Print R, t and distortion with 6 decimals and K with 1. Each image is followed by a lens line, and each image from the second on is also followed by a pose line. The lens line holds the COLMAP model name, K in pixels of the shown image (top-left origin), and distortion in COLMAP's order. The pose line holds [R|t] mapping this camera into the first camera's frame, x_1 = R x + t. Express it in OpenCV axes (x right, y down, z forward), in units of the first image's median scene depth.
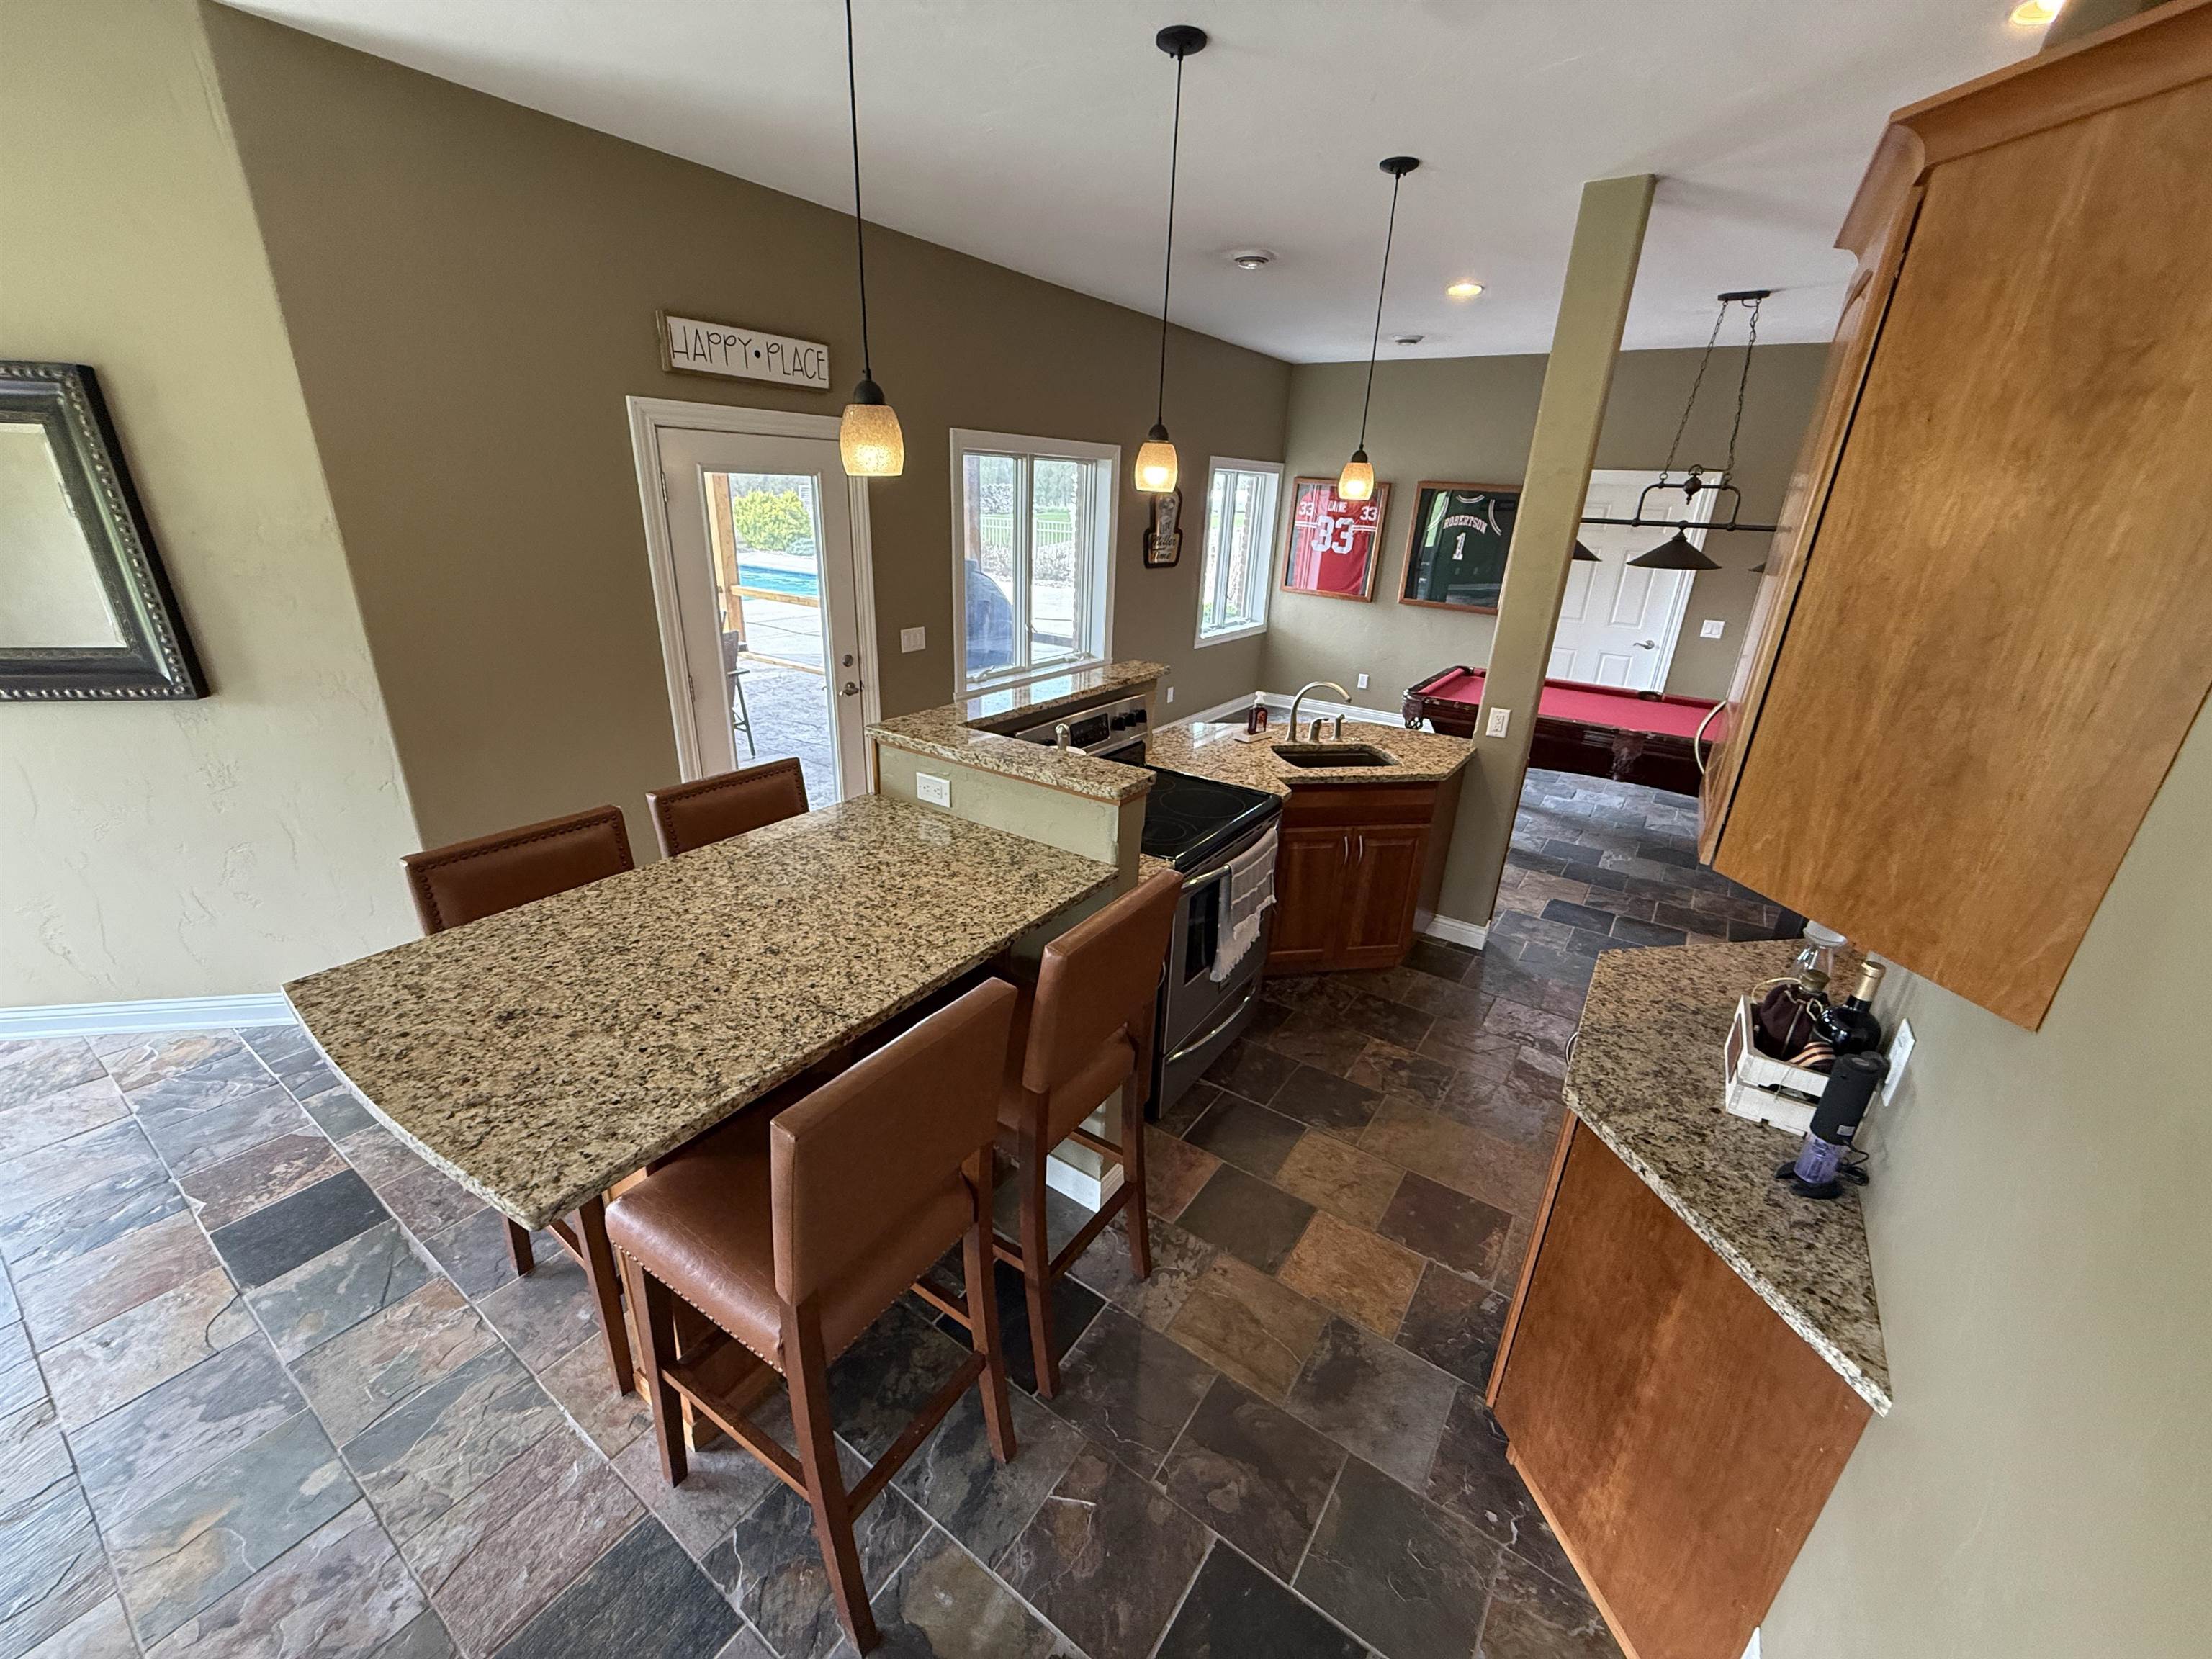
lens RADIAL K [[877.7, 0, 1104.4], [0, 877.7, 828.5], [0, 0, 1]] dist [0.000314, -0.000108]
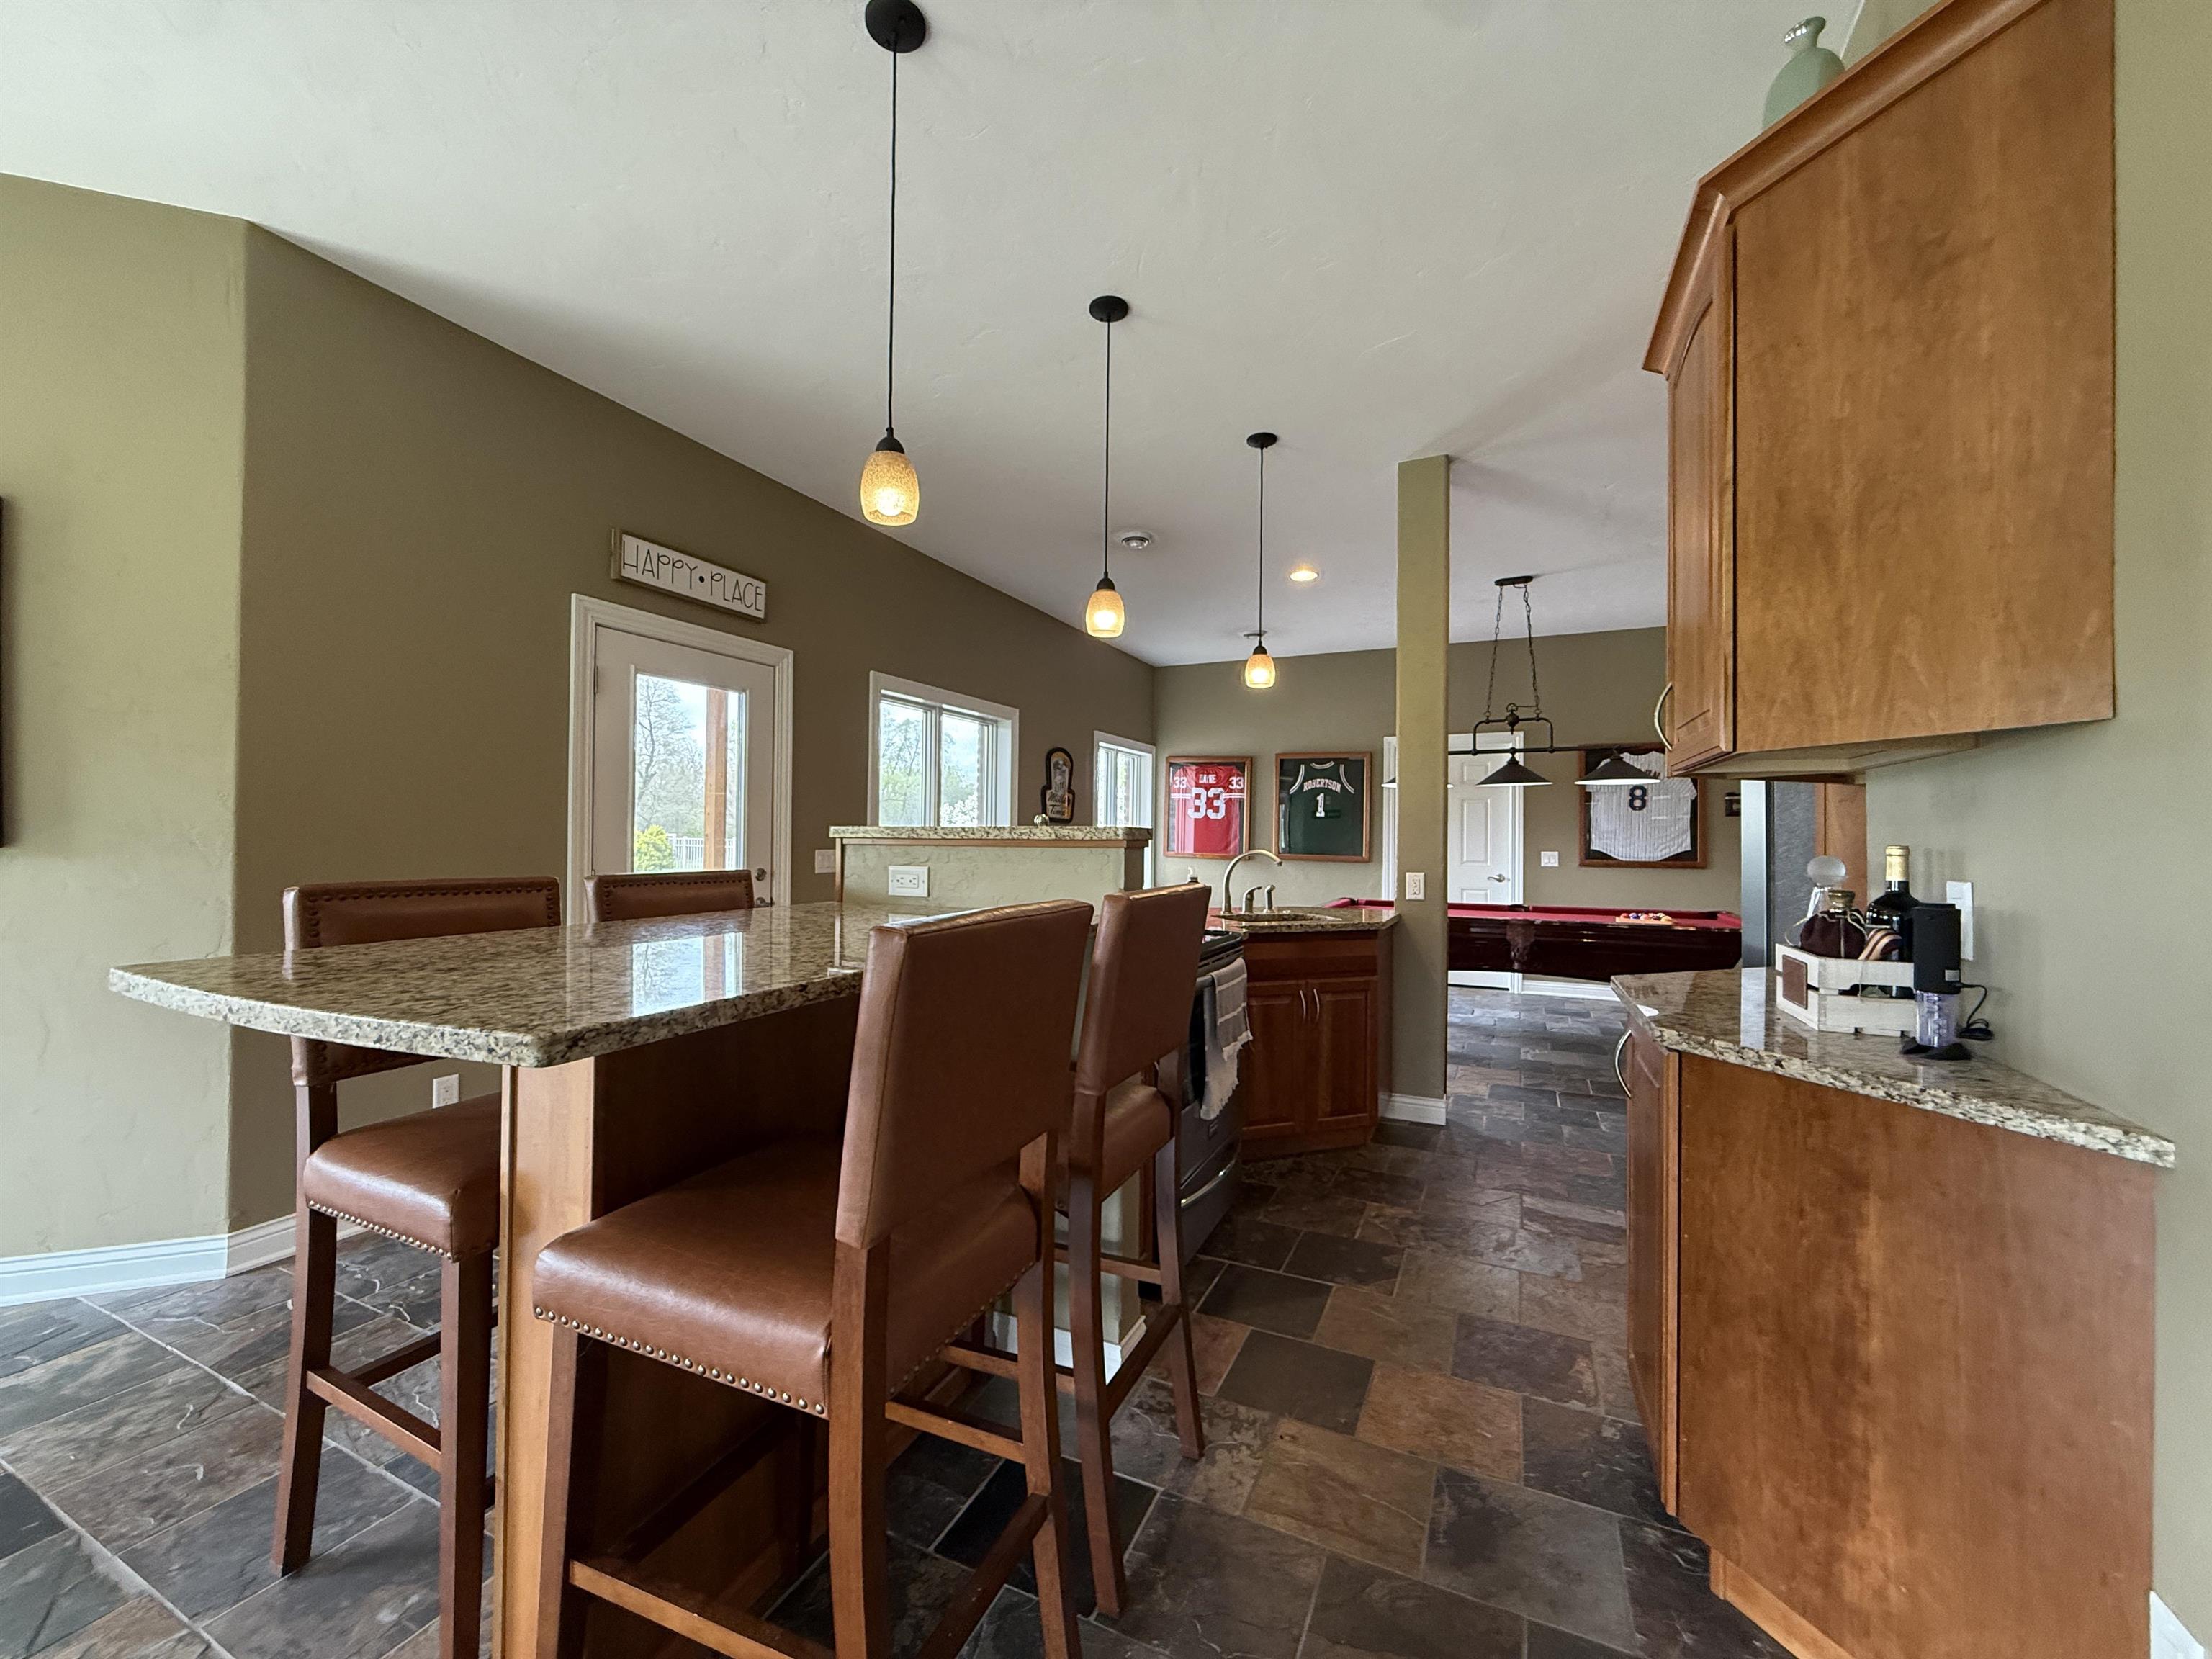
lens RADIAL K [[876.1, 0, 1104.4], [0, 876.1, 828.5], [0, 0, 1]] dist [-0.000617, 0.000057]
pose [[0.986399, -0.027509, 0.162051, -0.133051], [0.085645, 0.927503, -0.363872, 0.250428], [-0.140293, 0.372801, 0.917244, 0.091921]]
